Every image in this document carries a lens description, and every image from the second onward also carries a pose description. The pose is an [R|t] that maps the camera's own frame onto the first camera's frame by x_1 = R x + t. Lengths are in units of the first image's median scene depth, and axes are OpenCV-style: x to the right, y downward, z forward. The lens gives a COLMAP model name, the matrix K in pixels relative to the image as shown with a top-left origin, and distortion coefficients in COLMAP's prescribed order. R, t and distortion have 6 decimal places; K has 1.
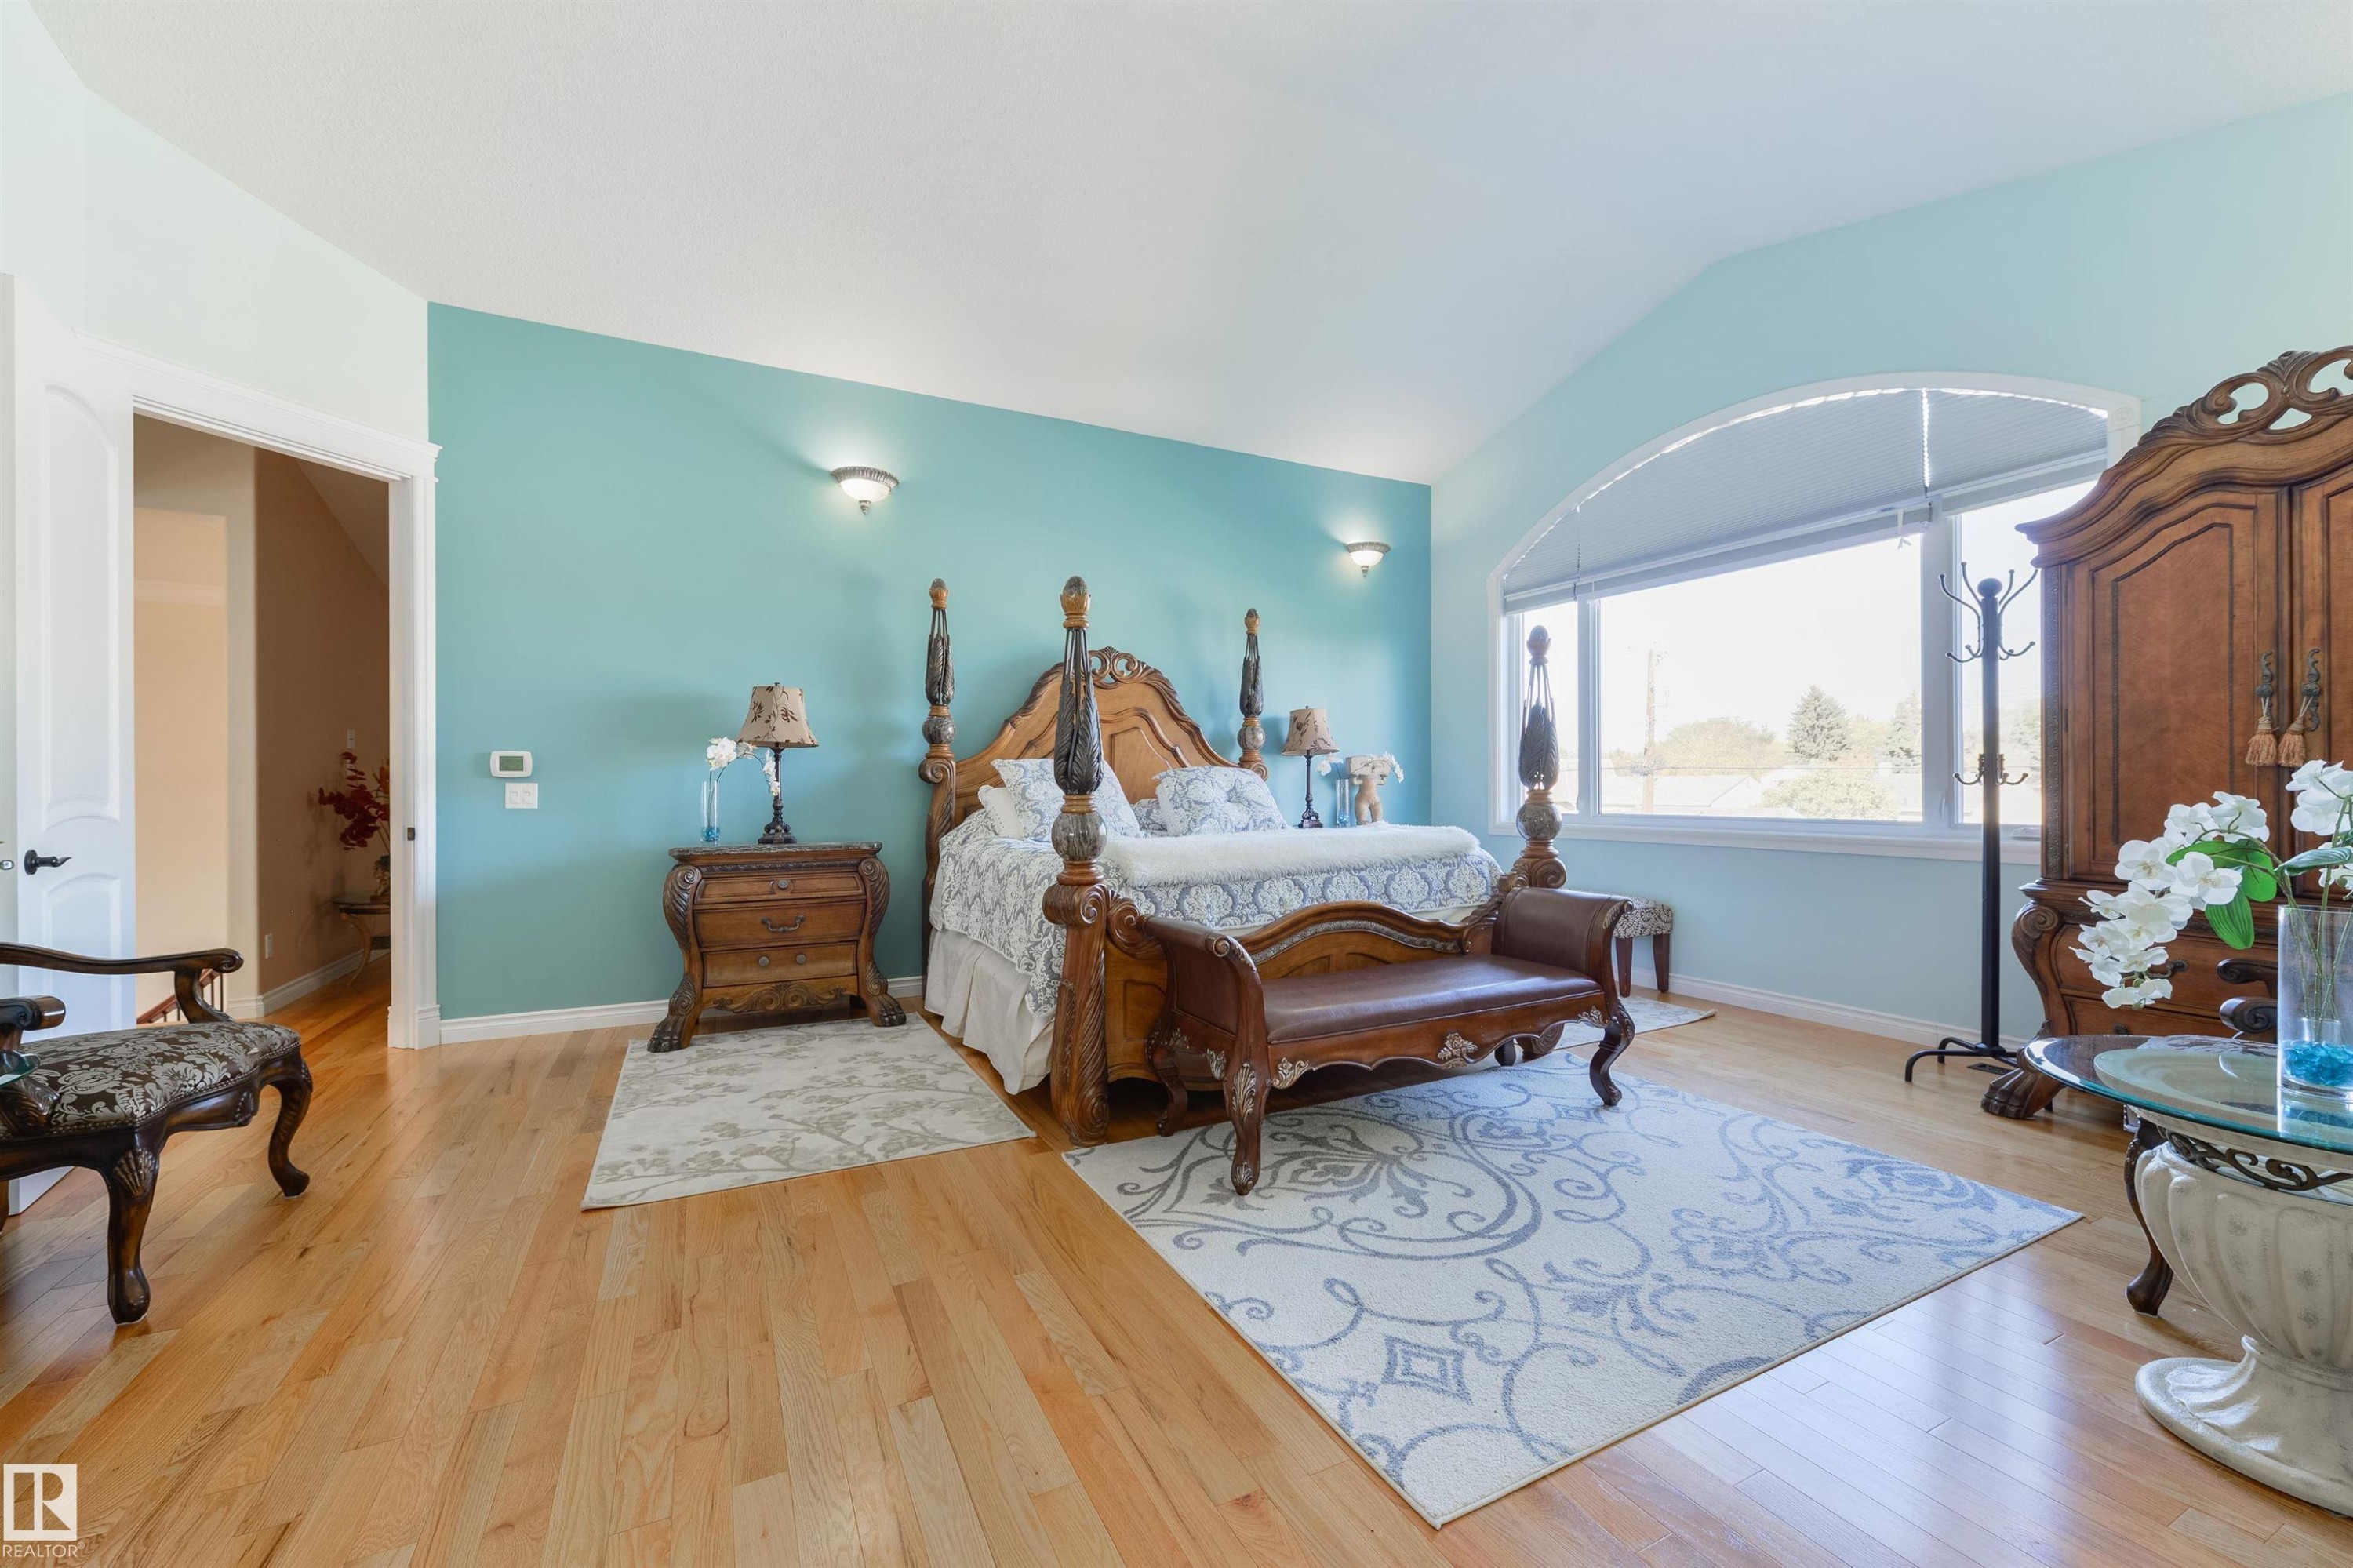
lens RADIAL K [[928.8, 0, 1175.7], [0, 928.8, 785.4], [0, 0, 1]] dist [0.002908, 0.000459]
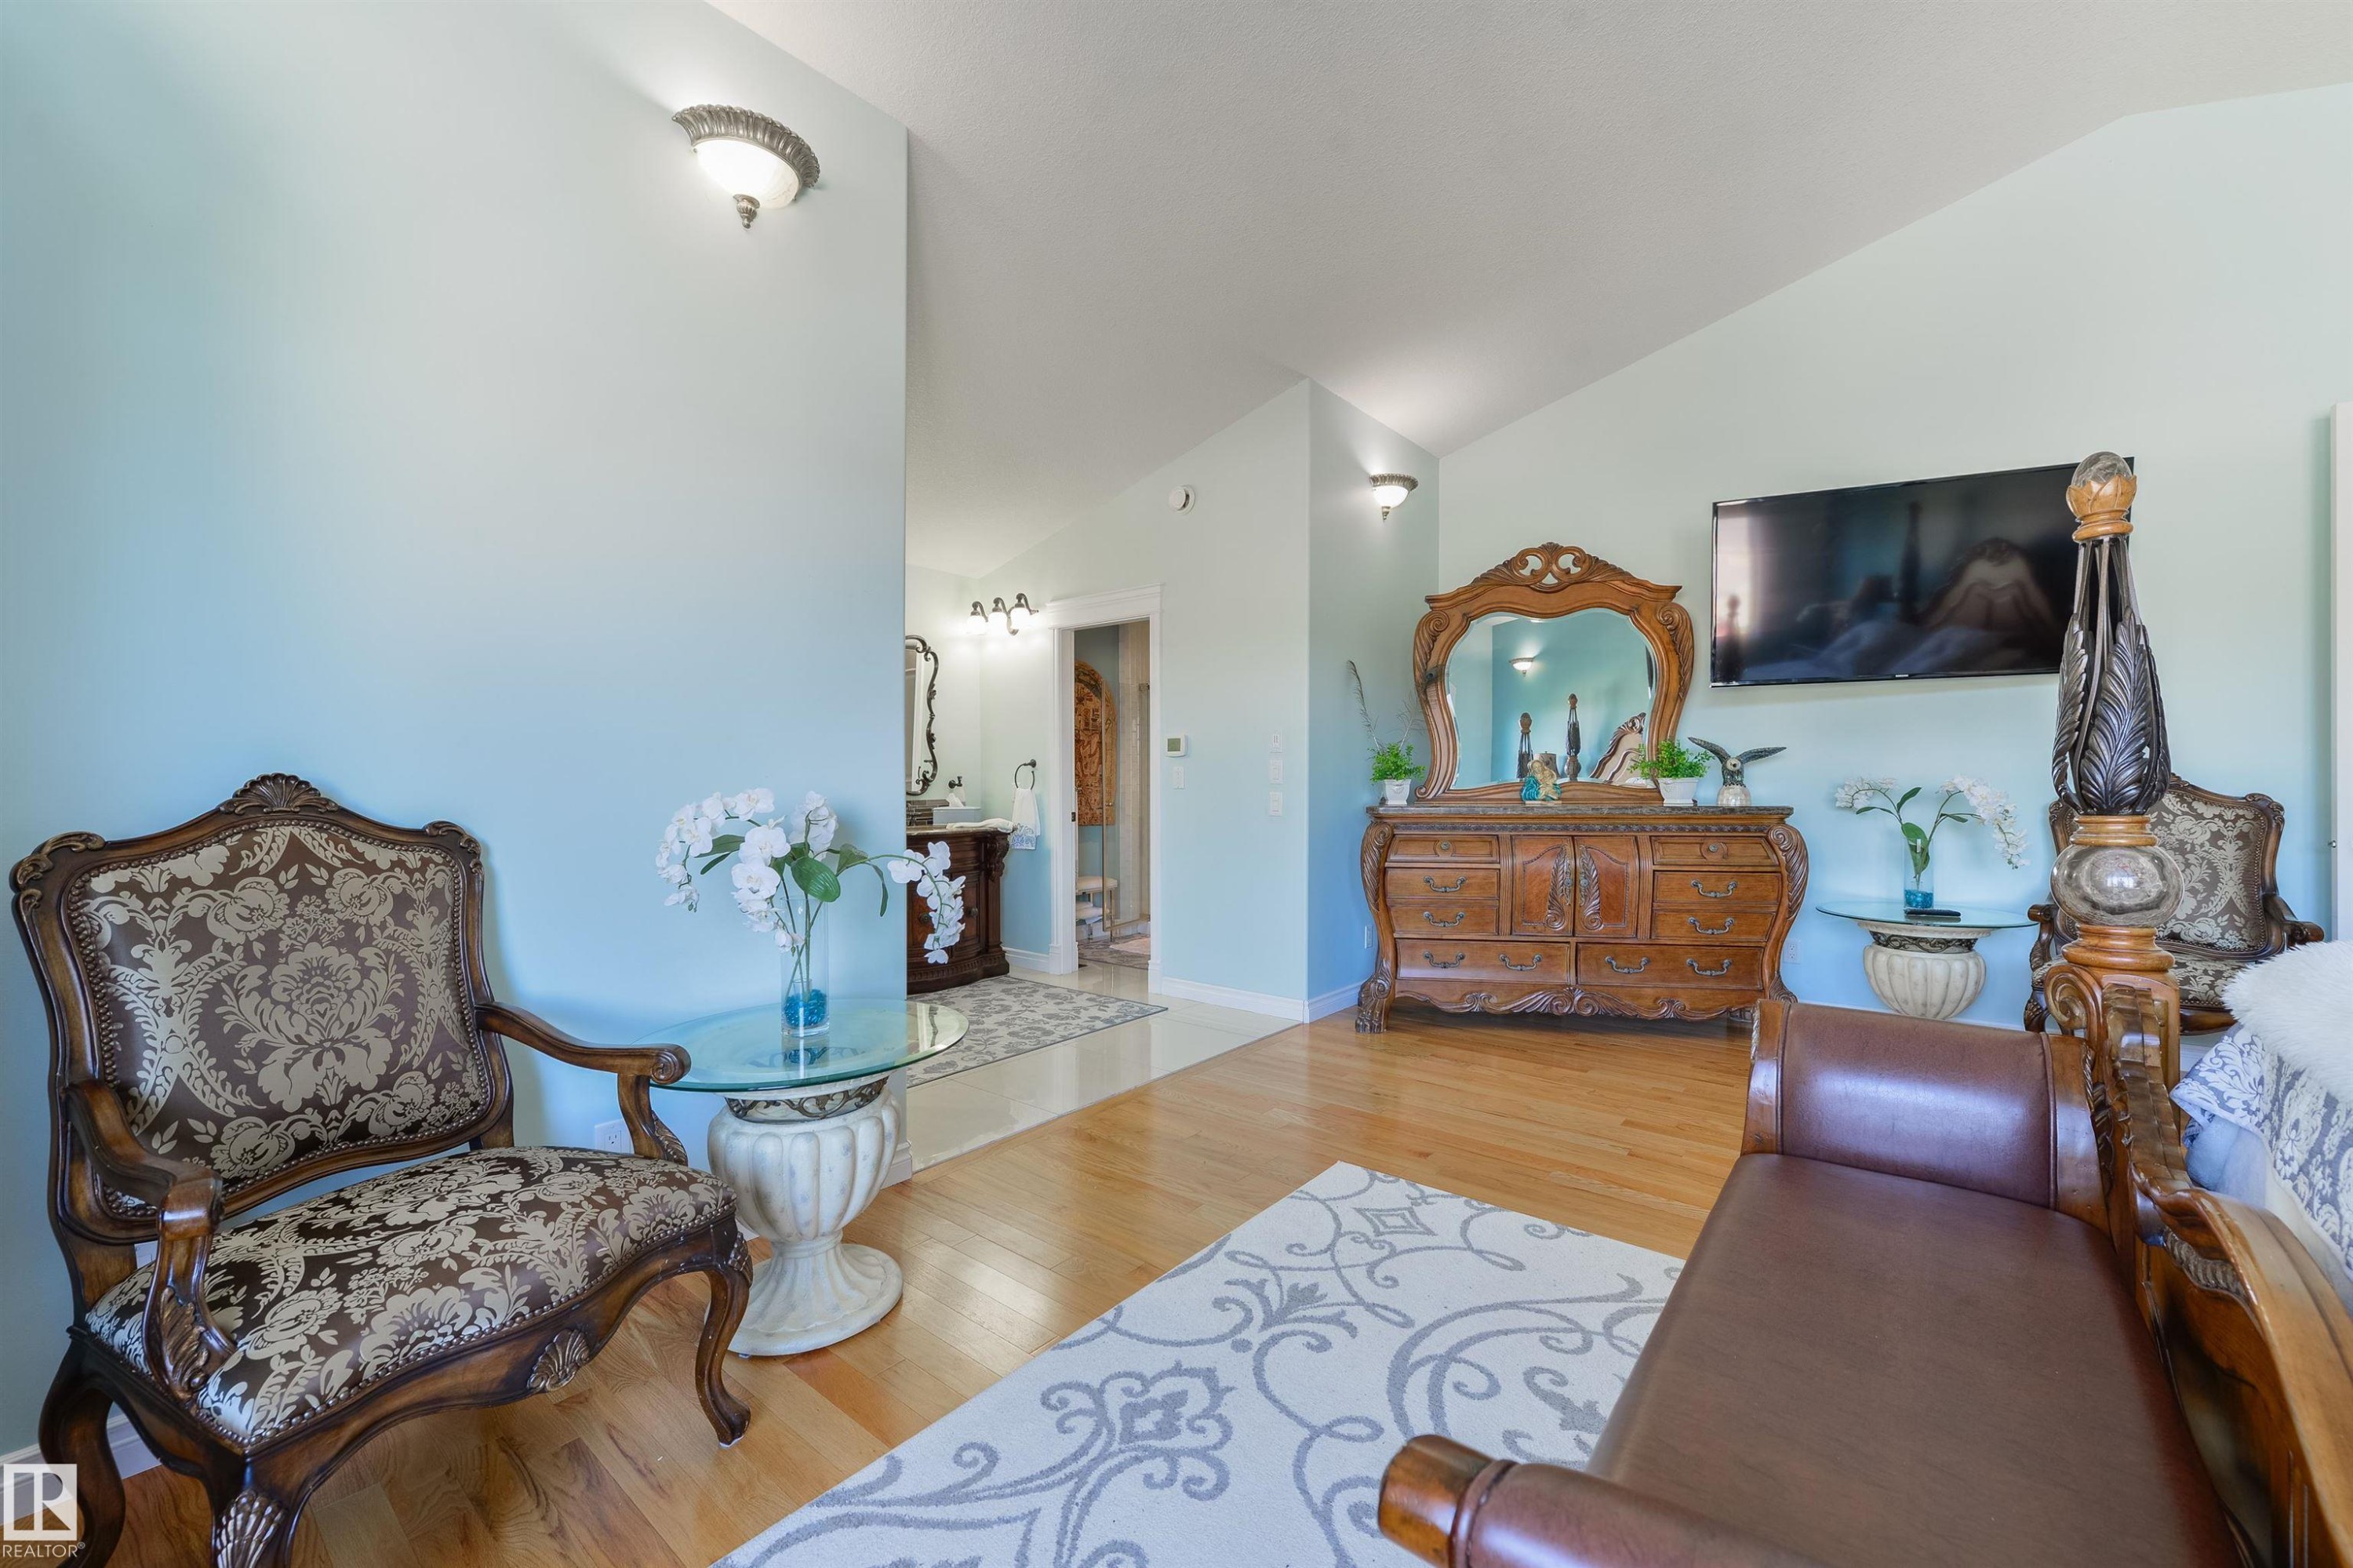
lens RADIAL K [[928.8, 0, 1179.7], [0, 928.8, 791.6], [0, 0, 1]] dist [0.002908, 0.000459]
pose [[-0.912805, 0.013605, -0.408169, 0.760142], [0.011893, 0.999907, 0.006730, -0.014103], [0.408222, 0.001289, -0.912882, 1.456549]]
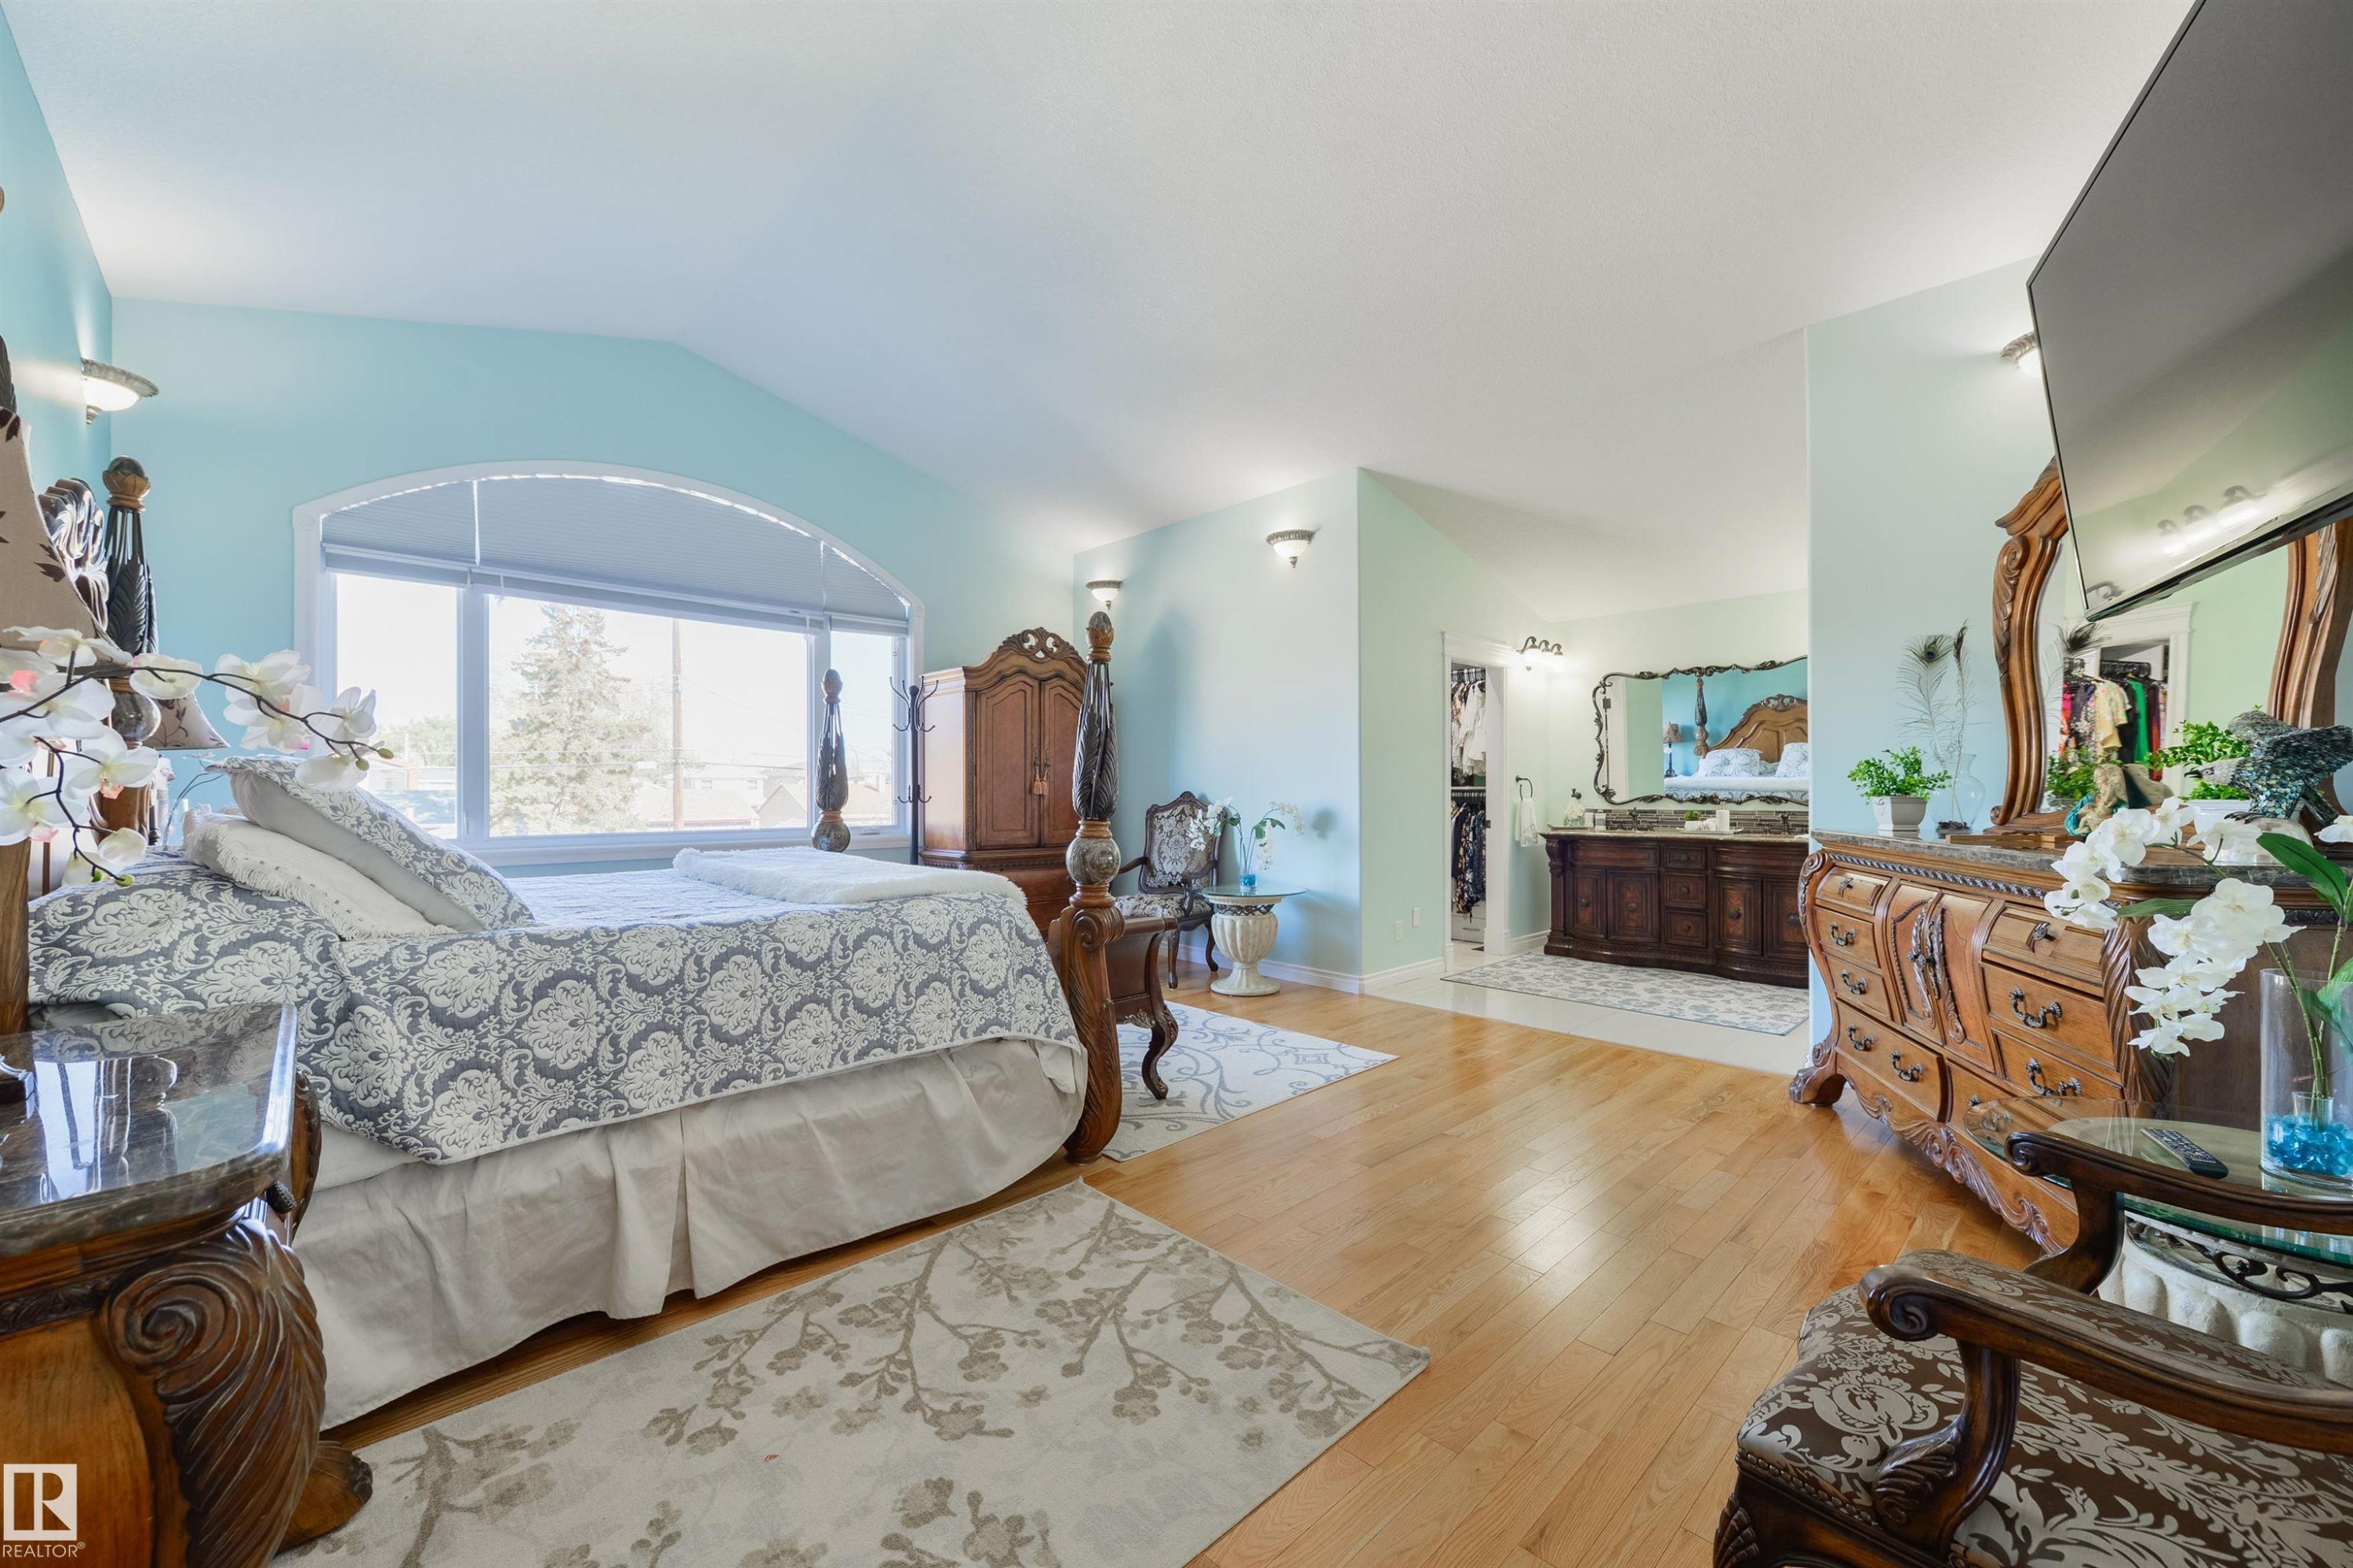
lens RADIAL K [[928.8, 0, 1191.6], [0, 928.8, 788.7], [0, 0, 1]] dist [0.002908, 0.000459]
pose [[-0.303121, 0.006400, 0.952931, -1.264790], [0.000646, 0.999979, -0.006511, -0.020200], [-0.952952, -0.001358, -0.303118, 1.361864]]
